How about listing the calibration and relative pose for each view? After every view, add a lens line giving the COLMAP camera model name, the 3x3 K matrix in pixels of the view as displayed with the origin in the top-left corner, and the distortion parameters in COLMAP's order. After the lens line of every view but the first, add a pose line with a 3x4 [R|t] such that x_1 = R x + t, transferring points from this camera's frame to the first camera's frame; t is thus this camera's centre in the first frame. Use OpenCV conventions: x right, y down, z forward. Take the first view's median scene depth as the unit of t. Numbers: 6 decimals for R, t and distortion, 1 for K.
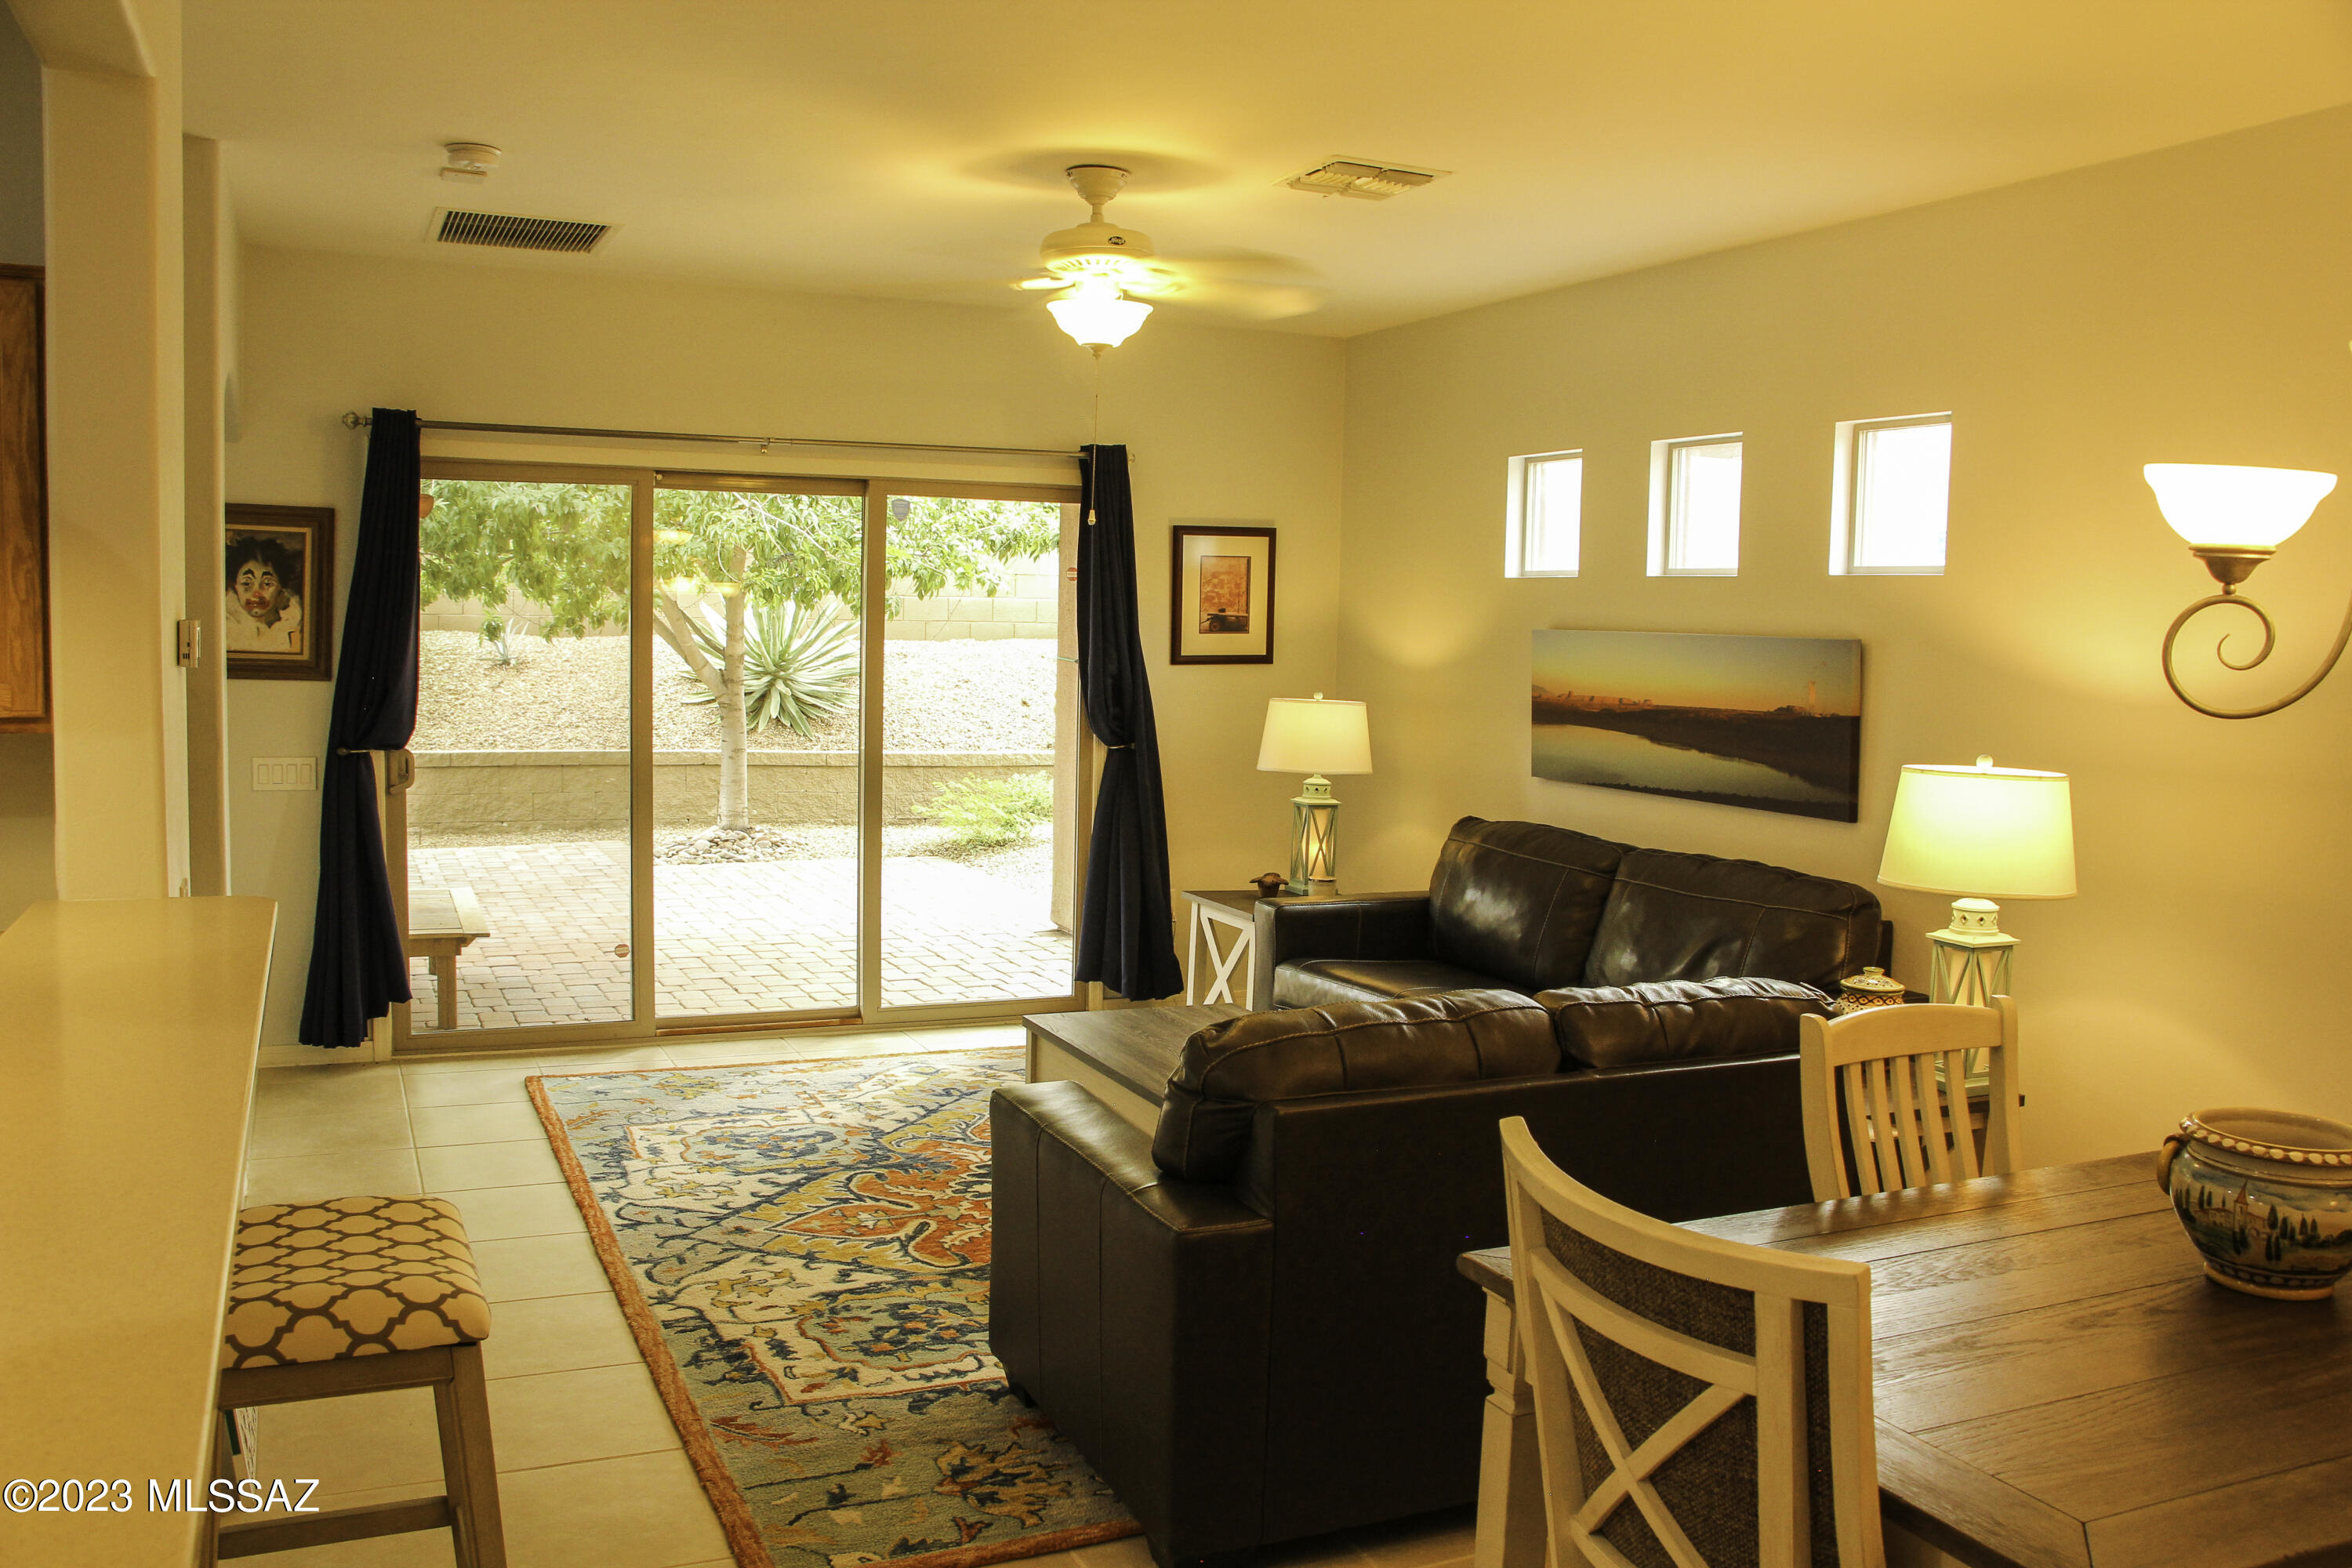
lens RADIAL K [[1919.3, 0, 1176.0], [0, 1919.3, 784.0], [0, 0, 1]] dist [-0.061519, 0.004210]
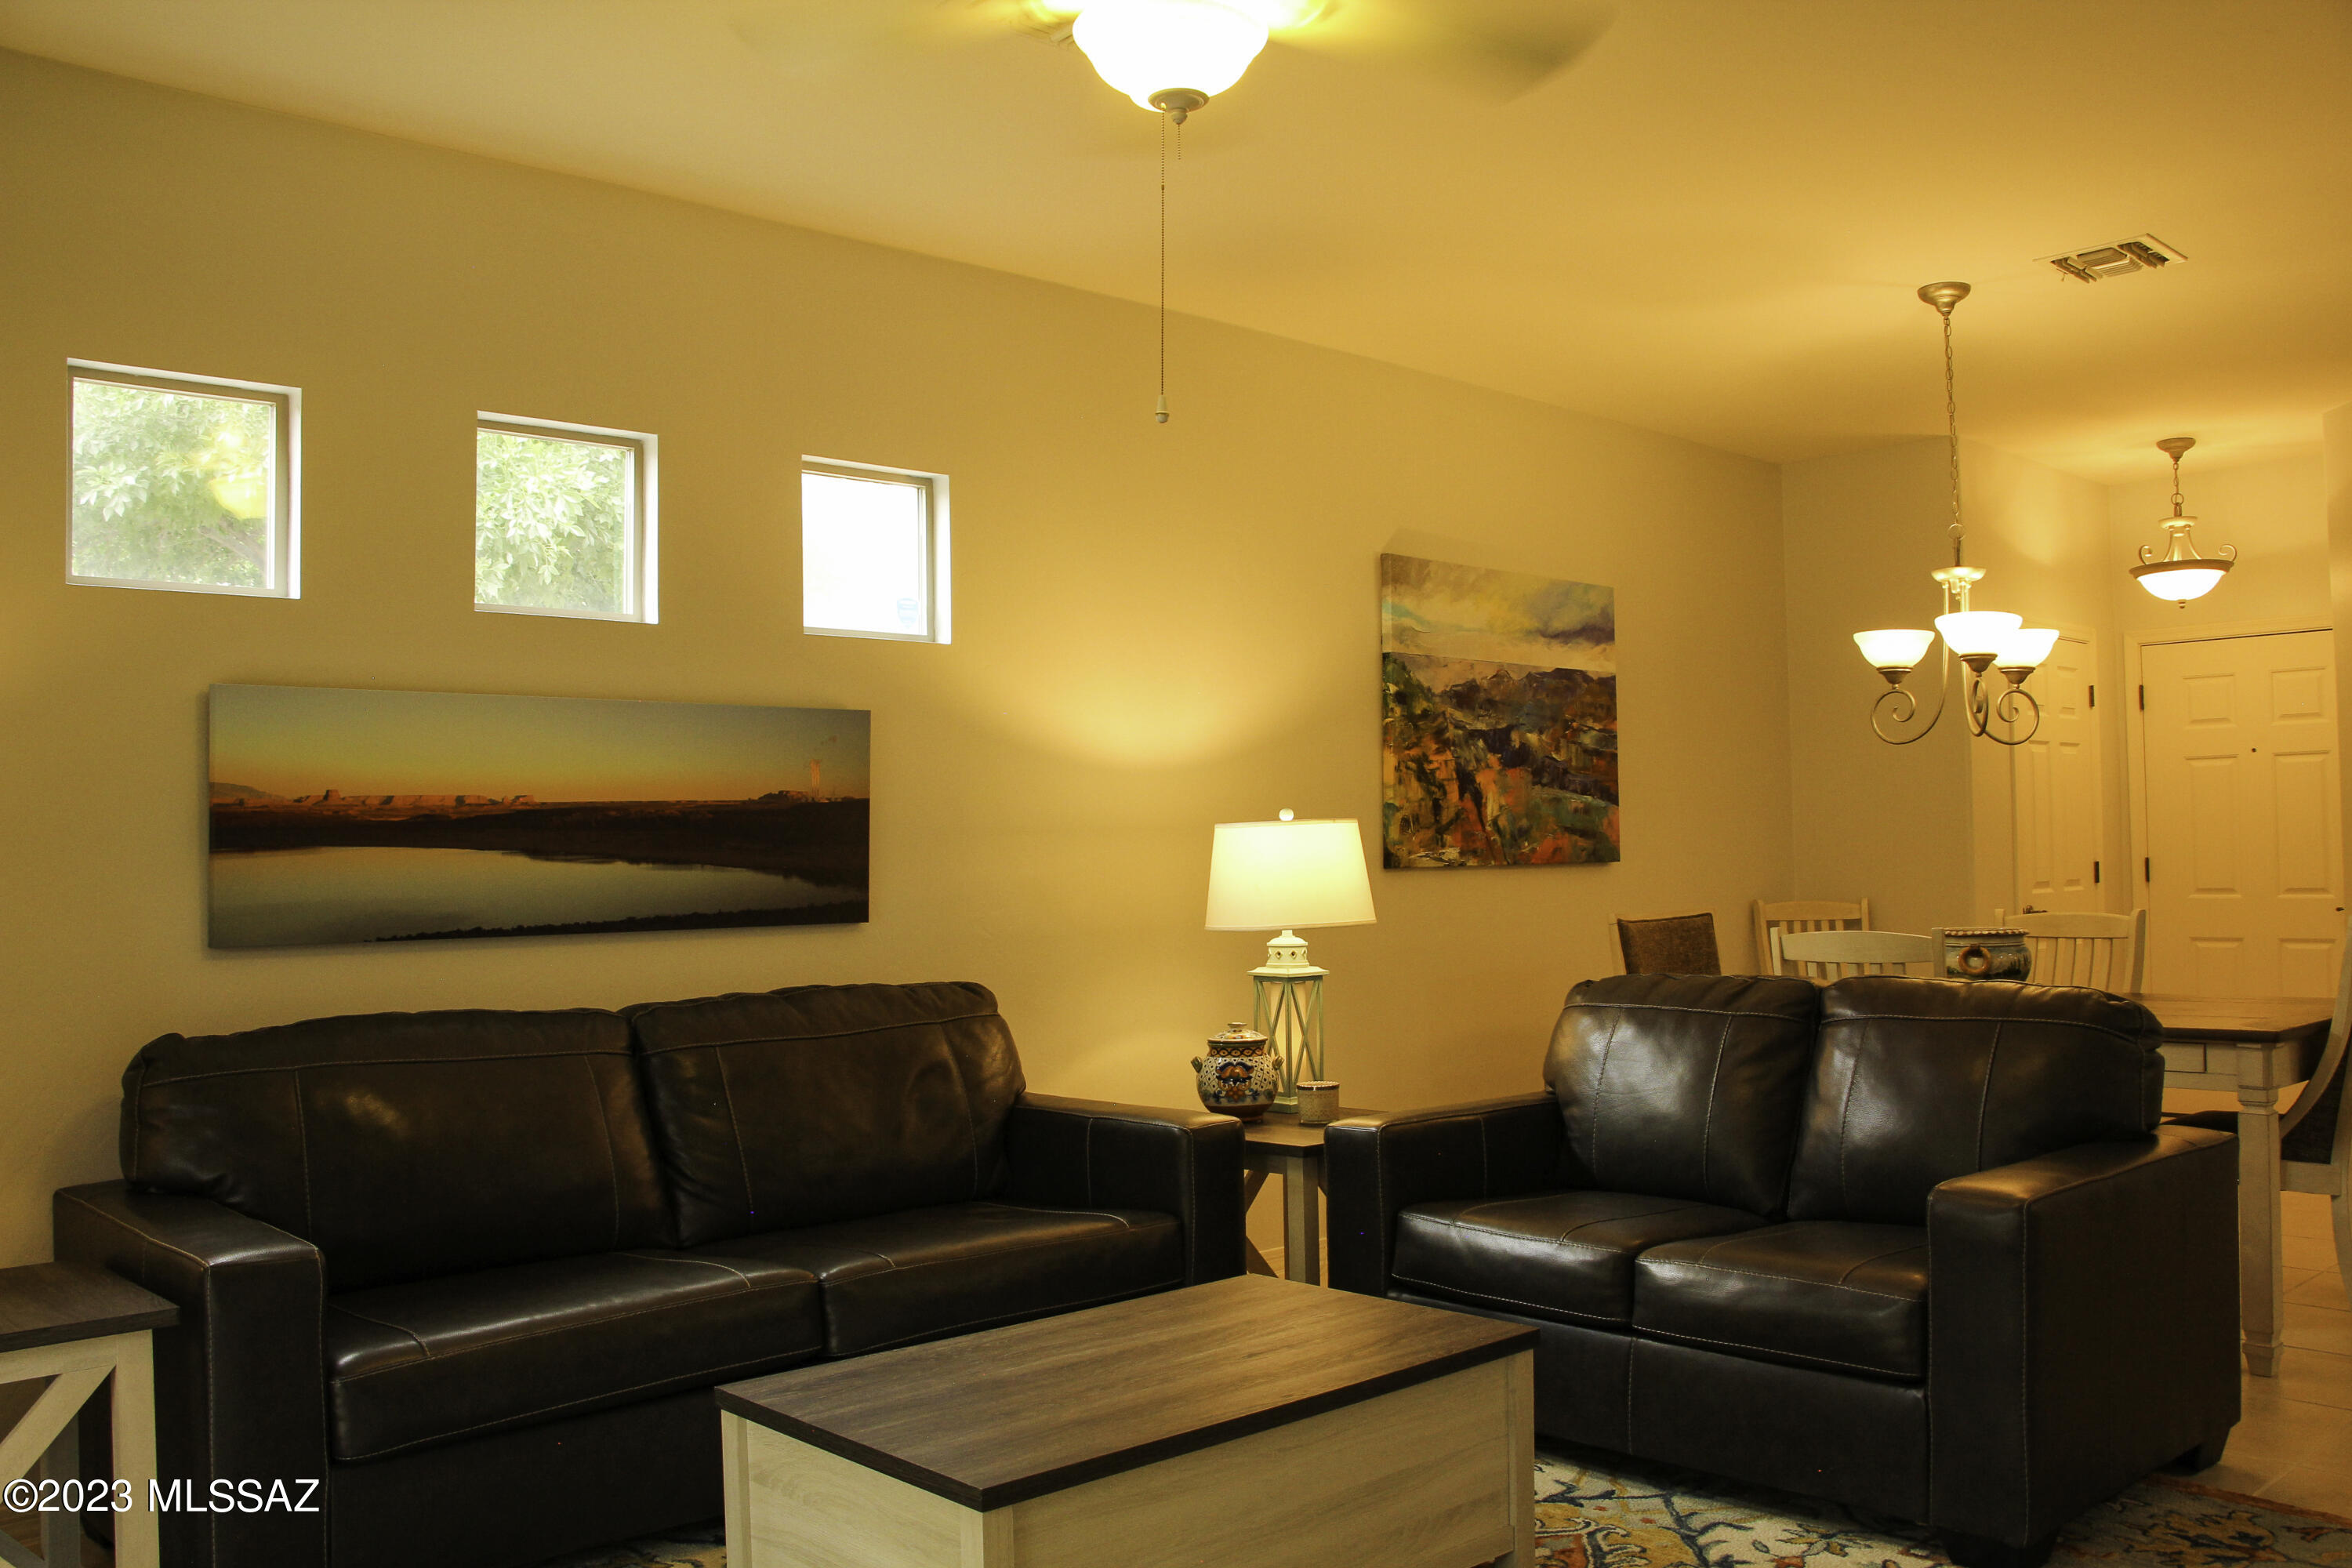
lens RADIAL K [[1919.3, 0, 1176.0], [0, 1919.3, 784.0], [0, 0, 1]] dist [-0.061519, 0.004210]
pose [[-0.352887, 0.015863, 0.935532, -0.463016], [0.090649, 0.995732, 0.017310, -0.039785], [-0.931265, 0.090913, -0.352819, 1.051026]]
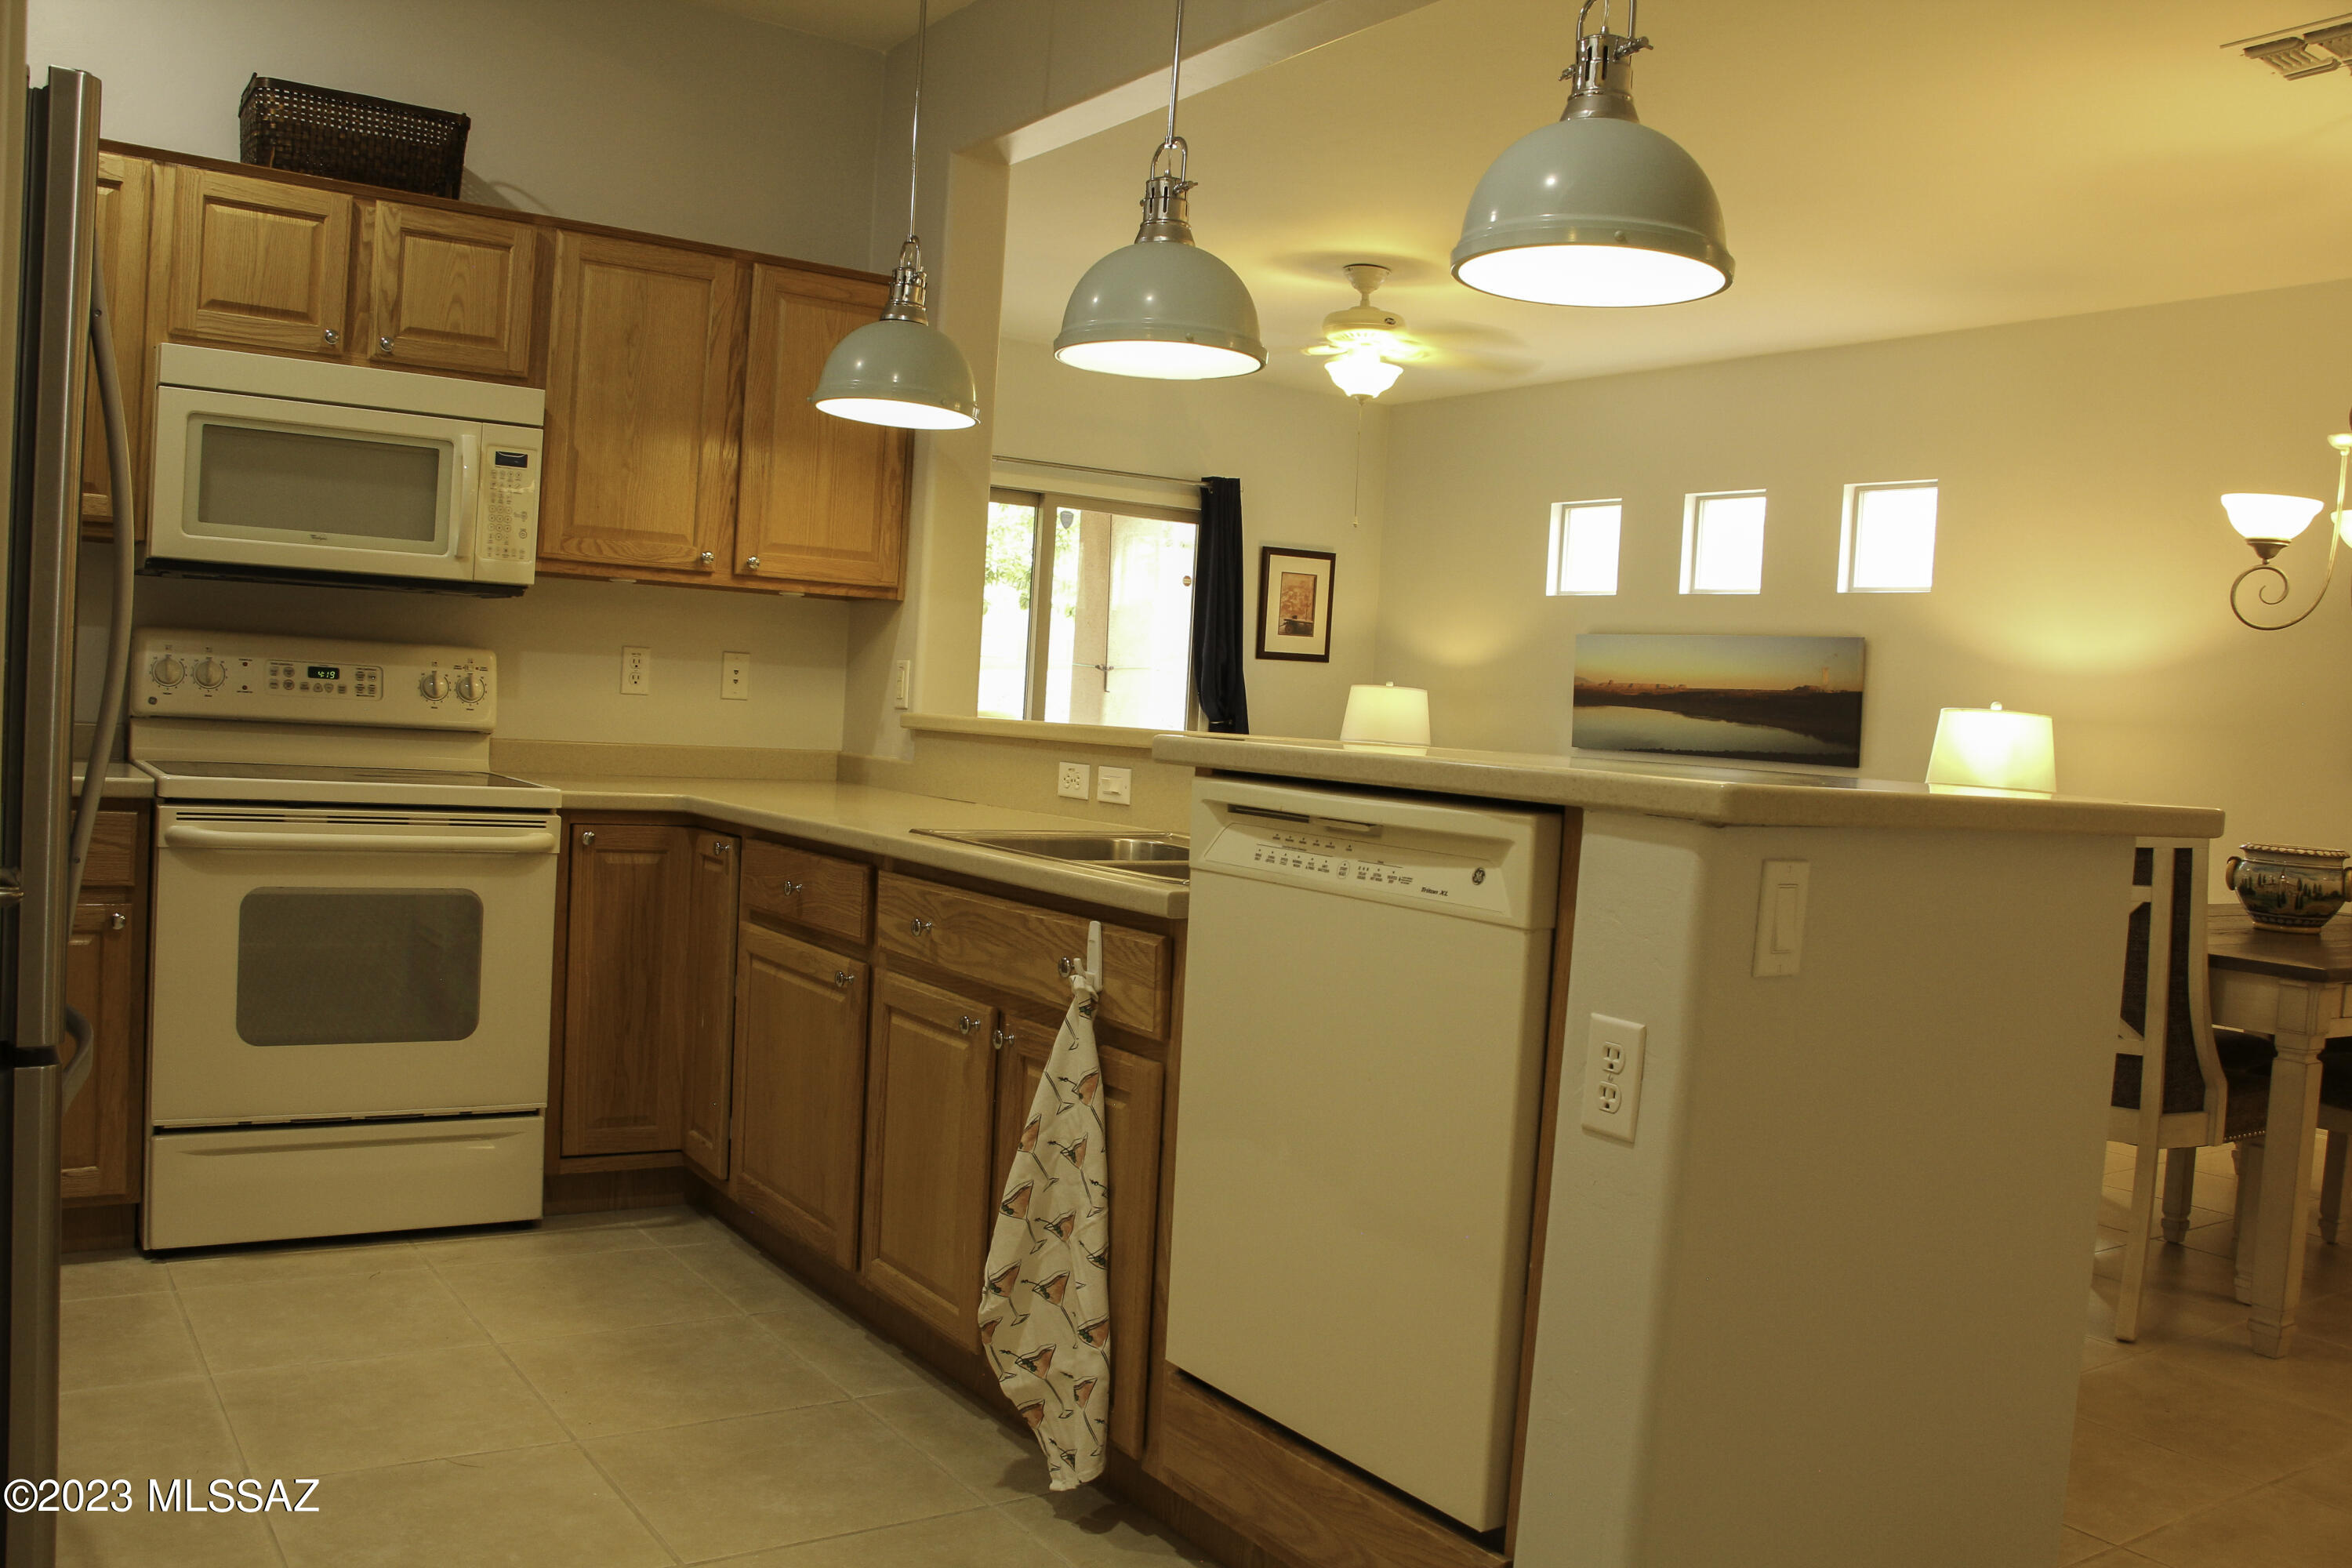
lens RADIAL K [[1938.2, 0, 1203.3], [0, 1938.2, 793.5], [0, 0, 1]] dist [-0.060608, -0.002504]
pose [[0.981928, 0.025280, 0.187560, -0.346351], [-0.018959, 0.999193, -0.035417, 0.089370], [-0.188304, 0.031221, 0.981614, -0.273996]]
